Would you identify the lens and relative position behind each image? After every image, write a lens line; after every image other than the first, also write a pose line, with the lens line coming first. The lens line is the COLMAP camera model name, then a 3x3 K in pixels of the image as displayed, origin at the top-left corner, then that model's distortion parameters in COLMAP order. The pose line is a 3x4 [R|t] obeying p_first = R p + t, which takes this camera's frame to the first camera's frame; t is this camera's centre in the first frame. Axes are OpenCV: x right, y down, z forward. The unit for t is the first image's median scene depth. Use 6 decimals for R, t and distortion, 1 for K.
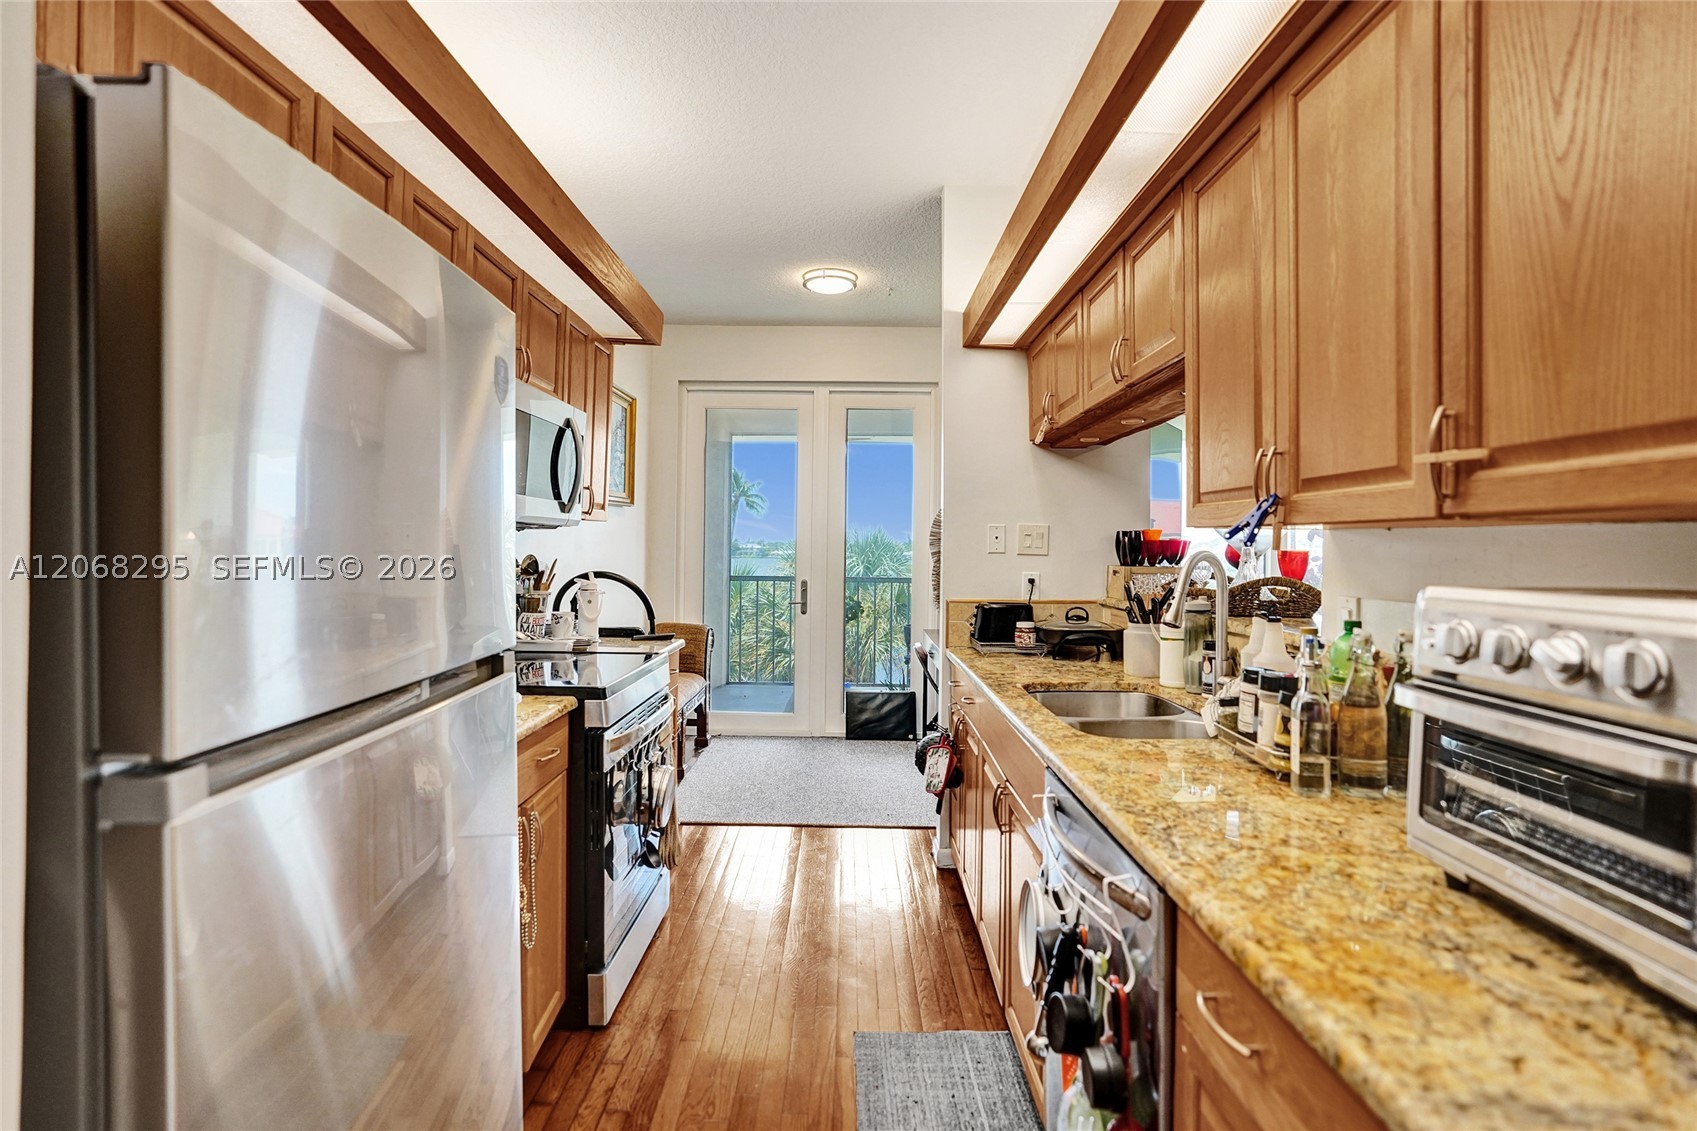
lens RADIAL K [[817.3, 0, 907.1], [0, 817.3, 545.9], [0, 0, 1]] dist [-0.038501, 0.026744]
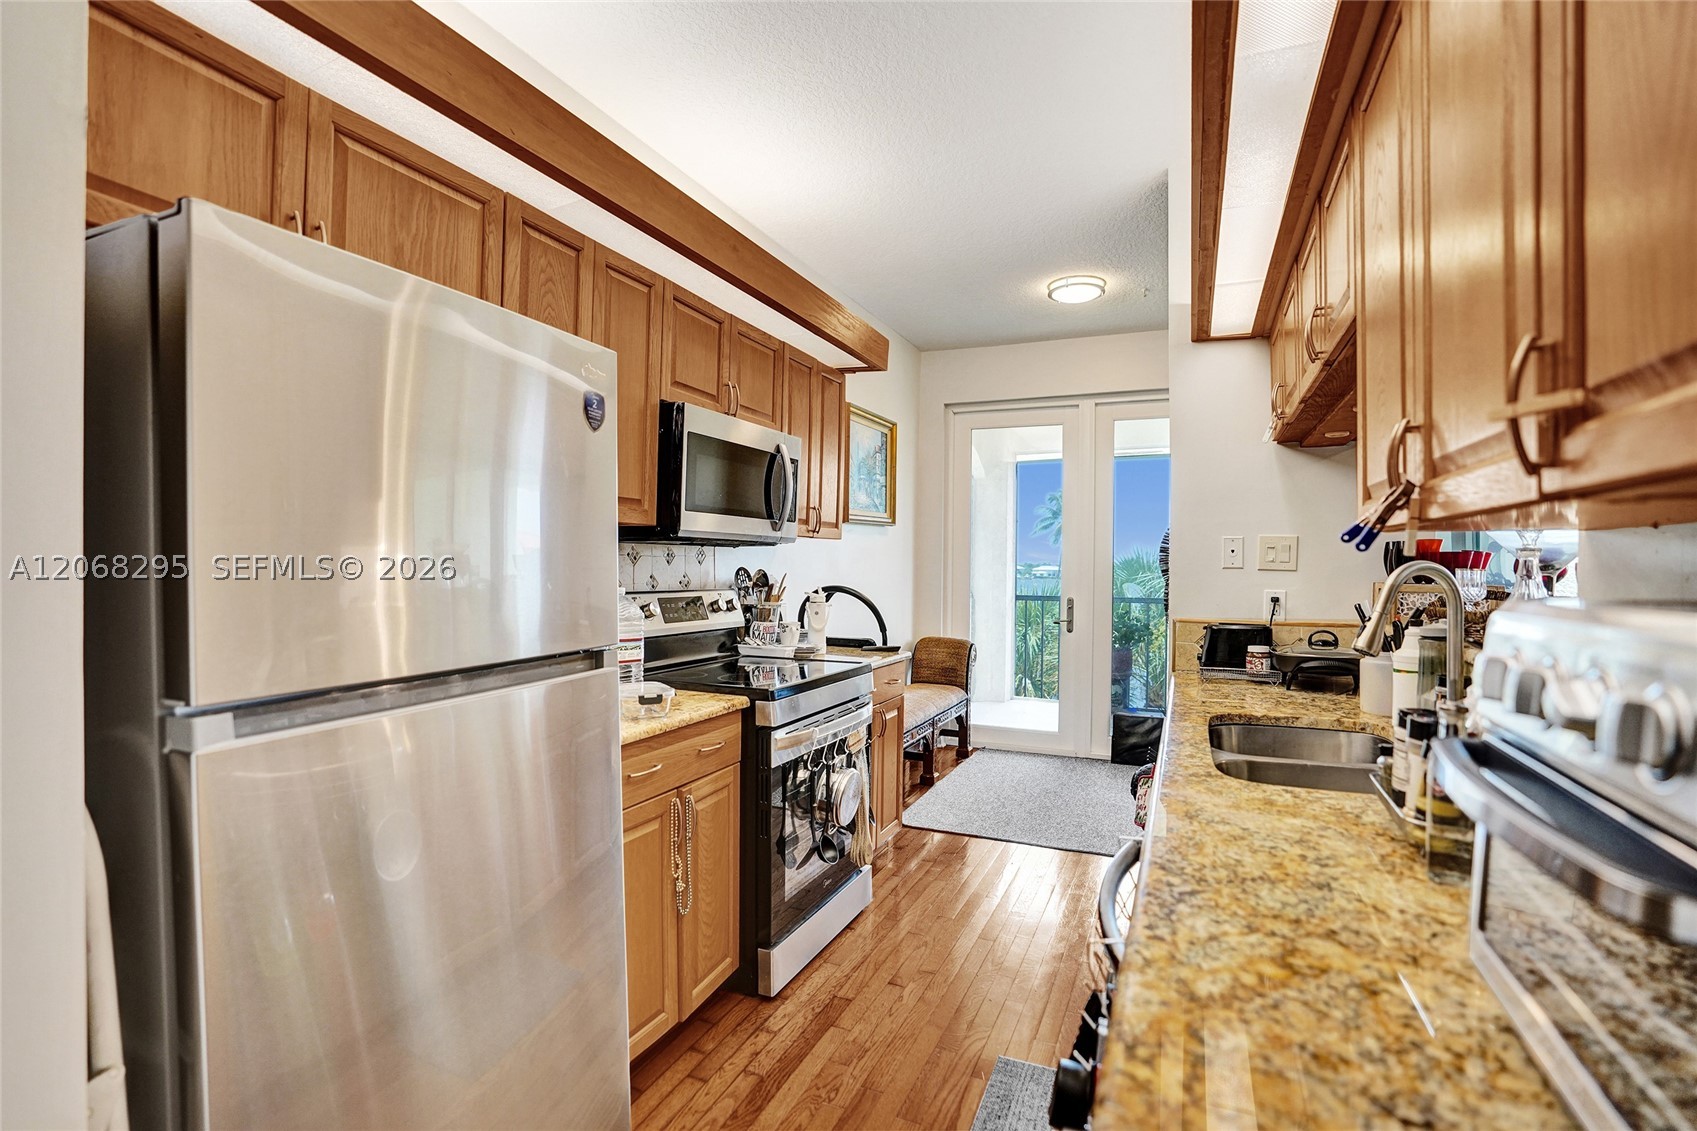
lens RADIAL K [[806.1, 0, 848.7], [0, 806.1, 574.7], [0, 0, 1]] dist [-0.053177, 0.025015]
pose [[0.914463, 0.002526, -0.404662, 0.102242], [0.002924, 0.999913, 0.012851, 0.004607], [0.404659, -0.012935, 0.914376, 0.040682]]
